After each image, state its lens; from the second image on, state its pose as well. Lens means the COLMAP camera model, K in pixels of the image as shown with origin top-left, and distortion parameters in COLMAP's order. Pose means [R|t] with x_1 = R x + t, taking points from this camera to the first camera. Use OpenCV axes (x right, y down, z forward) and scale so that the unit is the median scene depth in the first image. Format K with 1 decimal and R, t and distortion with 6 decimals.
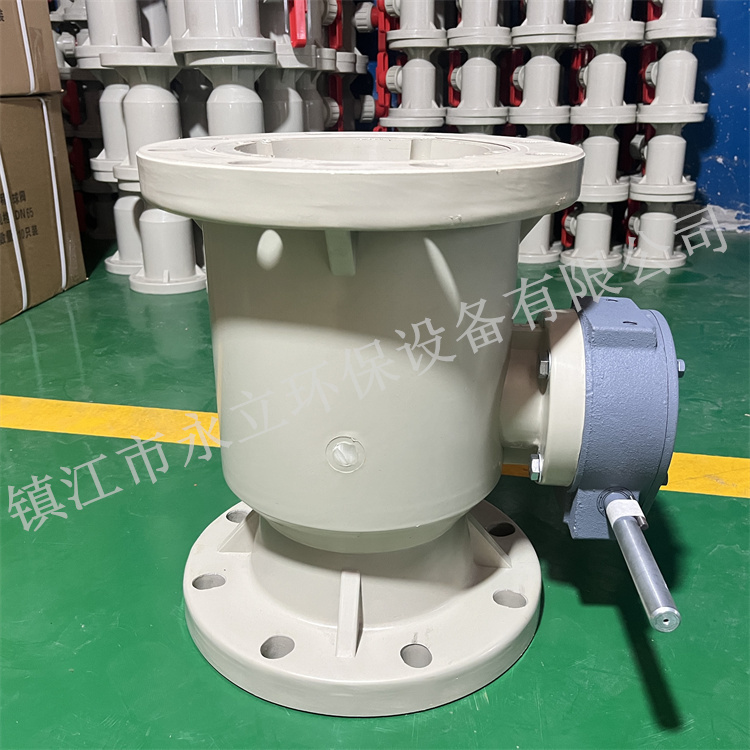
lens RADIAL K [[784.6, 0, 373.6], [0, 784.6, 376.4], [0, 0, 1]] dist [0.036798, 0.000000]
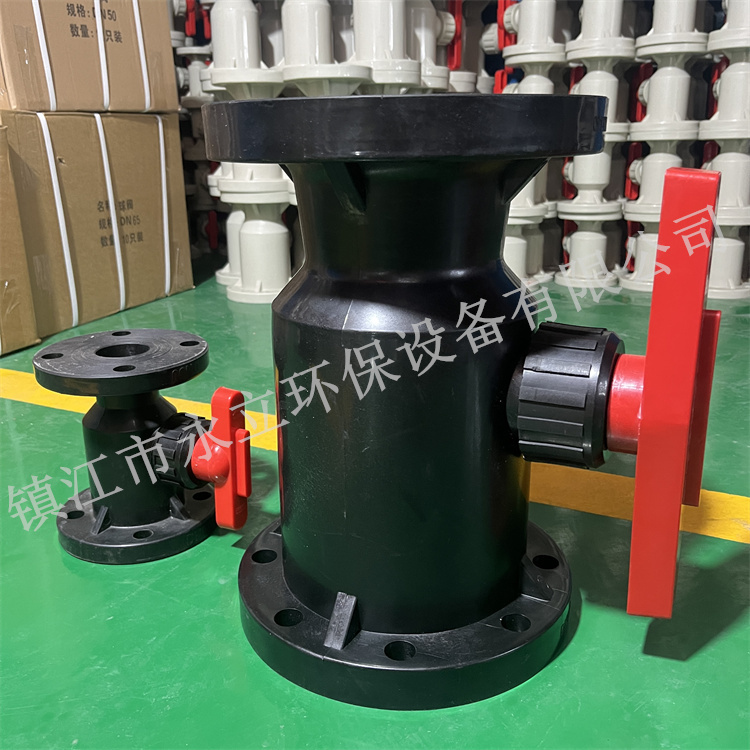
lens RADIAL K [[784.6, 0, 371.2], [0, 784.6, 378.4], [0, 0, 1]] dist [0.036798, 0.000000]
pose [[0.968694, 0.067345, -0.238950, 0.126148], [-0.079654, 0.995928, -0.042224, 0.023097], [0.235134, 0.059935, 0.970113, 0.045589]]
